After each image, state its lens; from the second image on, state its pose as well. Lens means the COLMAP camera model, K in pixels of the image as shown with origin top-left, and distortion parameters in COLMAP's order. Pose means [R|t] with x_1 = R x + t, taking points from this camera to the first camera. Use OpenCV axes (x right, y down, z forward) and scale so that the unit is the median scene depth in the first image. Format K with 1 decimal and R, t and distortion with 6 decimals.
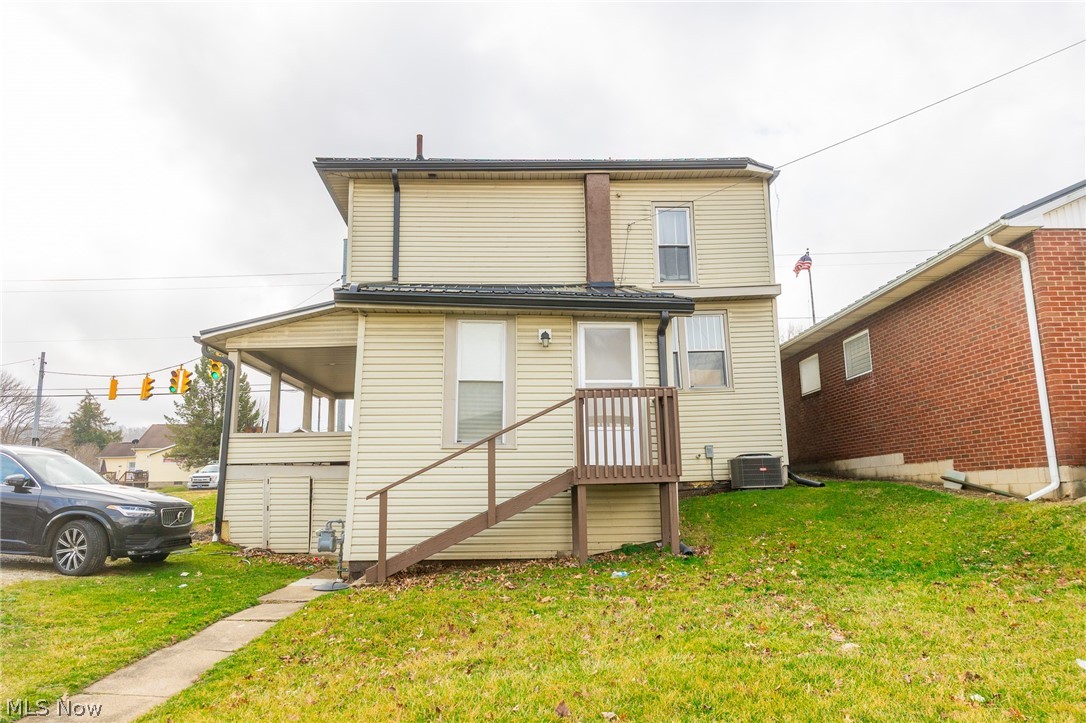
lens RADIAL K [[746.8, 0, 546.3], [0, 746.8, 362.2], [0, 0, 1]] dist [0.009548, -0.002937]
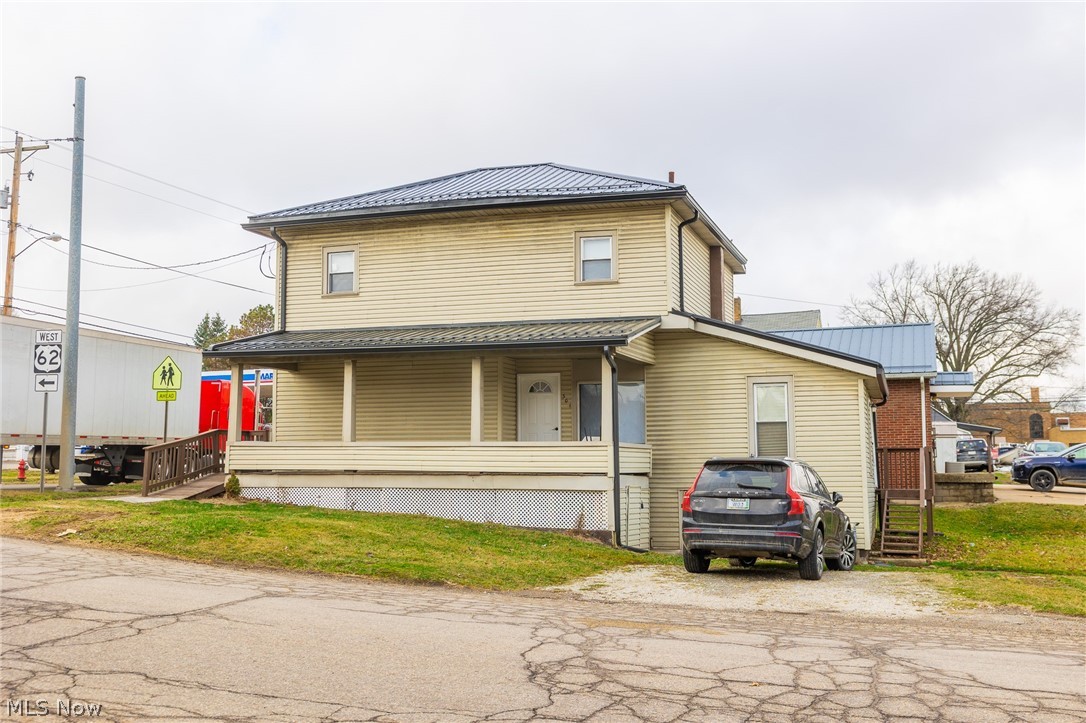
lens RADIAL K [[1151.5, 0, 536.9], [0, 1151.5, 357.6], [0, 0, 1]] dist [0.002497, 0.000000]
pose [[0.350653, 0.111307, 0.929867, -2.373638], [-0.173088, 0.983508, -0.052457, 0.109034], [-0.920371, -0.142555, 0.364136, 0.736494]]
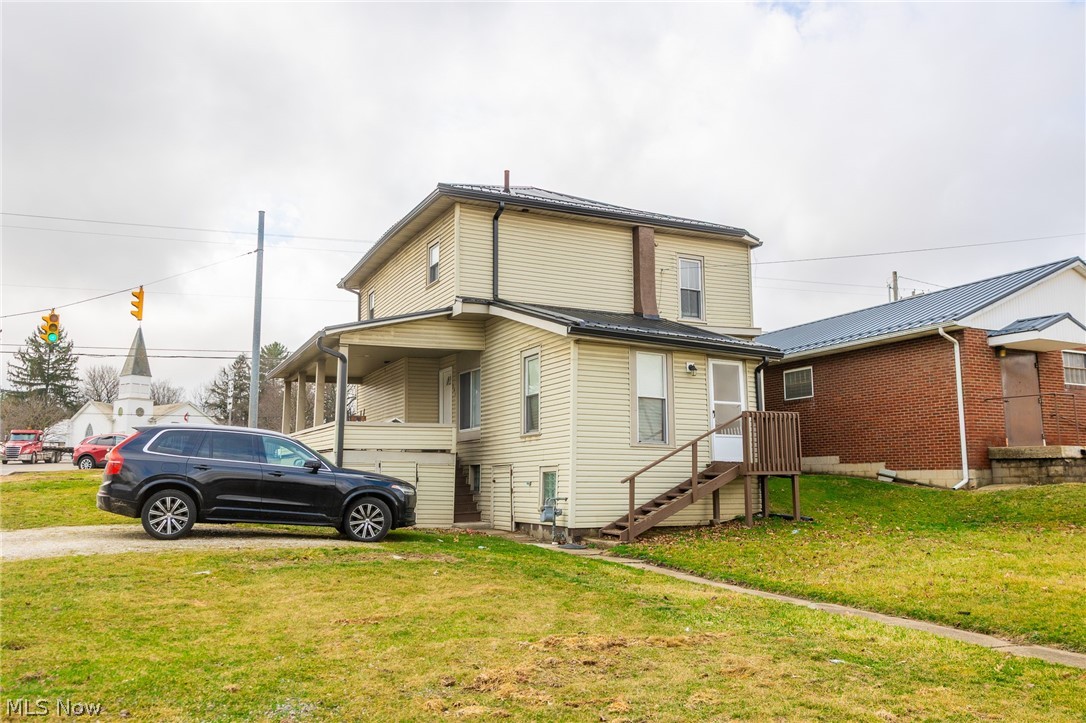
lens RADIAL K [[838.3, 0, 545.1], [0, 838.3, 353.7], [0, 0, 1]] dist [0.009516, 0.007432]
pose [[0.915612, 0.074268, 0.395145, -0.828964], [-0.084239, 0.996414, 0.007917, -0.048512], [-0.393140, -0.040535, 0.918585, -0.310628]]
